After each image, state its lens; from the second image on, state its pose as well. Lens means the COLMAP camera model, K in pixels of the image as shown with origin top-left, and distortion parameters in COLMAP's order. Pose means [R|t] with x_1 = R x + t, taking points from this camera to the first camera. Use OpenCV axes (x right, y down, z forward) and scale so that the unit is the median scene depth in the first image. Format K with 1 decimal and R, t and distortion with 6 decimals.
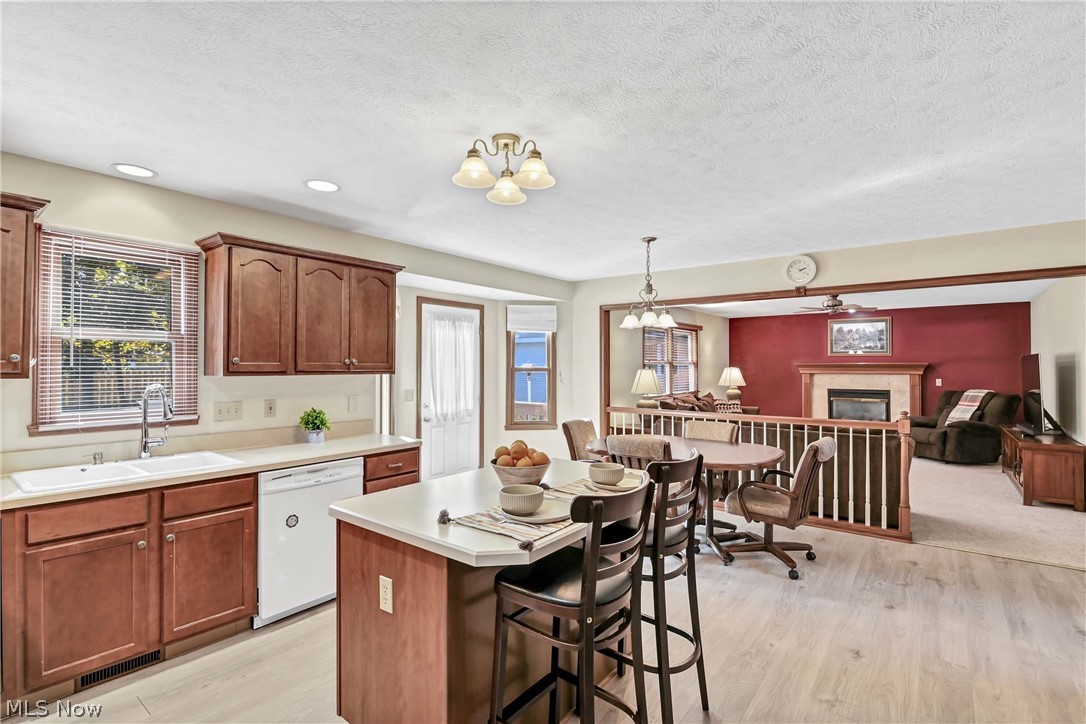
lens RADIAL K [[512.6, 0, 546.7], [0, 512.6, 363.0], [0, 0, 1]] dist [-0.004091, -0.000908]
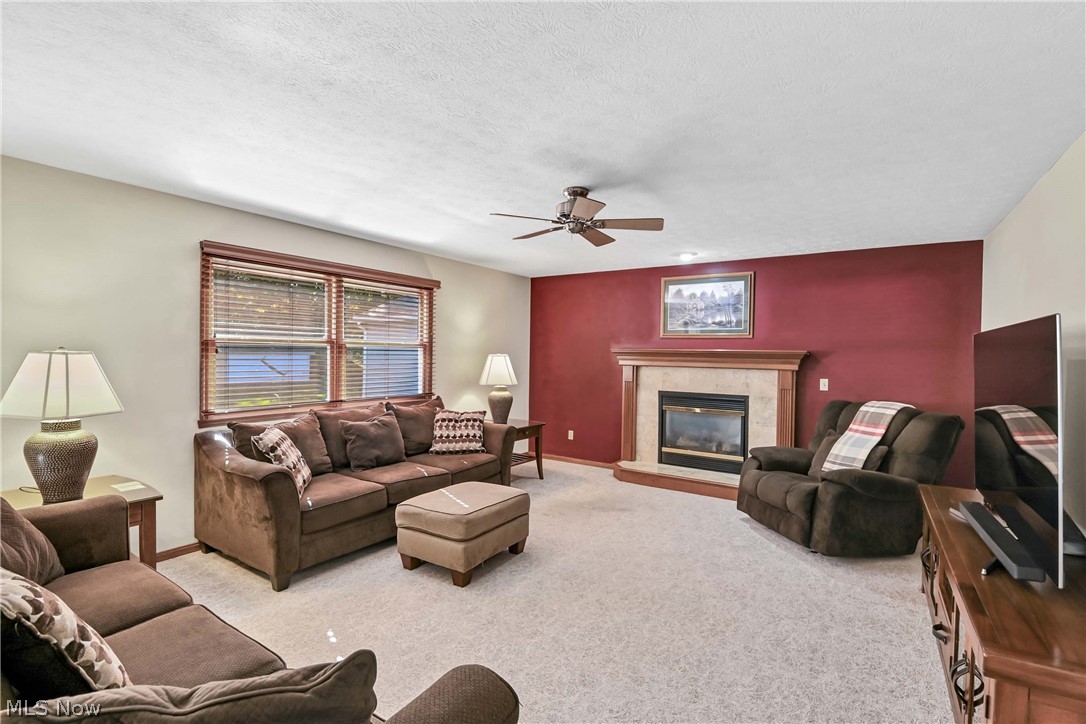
lens RADIAL K [[490.7, 0, 538.2], [0, 490.7, 361.2], [0, 0, 1]] dist [-0.018323, -0.000423]
pose [[0.998405, 0.016540, 0.053975, 0.410514], [-0.017799, 0.999579, 0.022931, 0.004483], [-0.053573, -0.023855, 0.998279, 0.464417]]
